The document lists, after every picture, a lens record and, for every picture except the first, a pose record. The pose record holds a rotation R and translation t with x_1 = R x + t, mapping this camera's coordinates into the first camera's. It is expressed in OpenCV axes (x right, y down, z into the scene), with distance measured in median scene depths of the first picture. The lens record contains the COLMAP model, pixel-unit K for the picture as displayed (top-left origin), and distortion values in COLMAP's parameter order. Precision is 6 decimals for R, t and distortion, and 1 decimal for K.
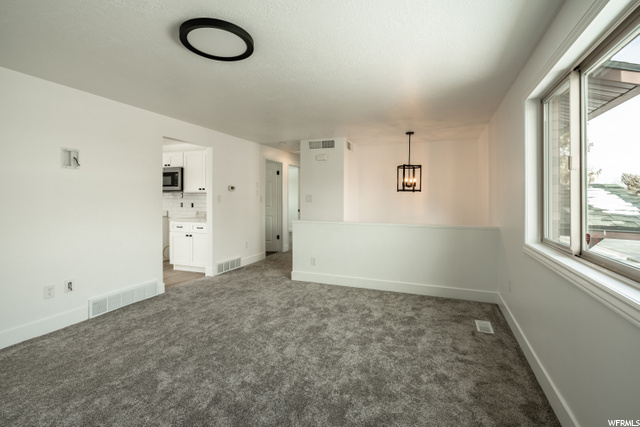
lens RADIAL K [[300.9, 0, 323.4], [0, 300.9, 196.1], [0, 0, 1]] dist [-0.000038, 0.000550]
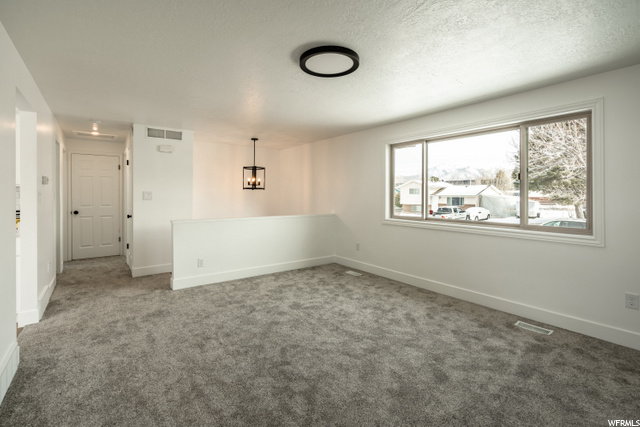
lens RADIAL K [[300.9, 0, 323.4], [0, 300.9, 196.1], [0, 0, 1]] dist [-0.000038, 0.000550]
pose [[0.520600, -0.007403, 0.853769, -0.777590], [-0.004529, 0.999924, 0.011432, -0.004885], [-0.853789, -0.009819, 0.520527, 0.233278]]
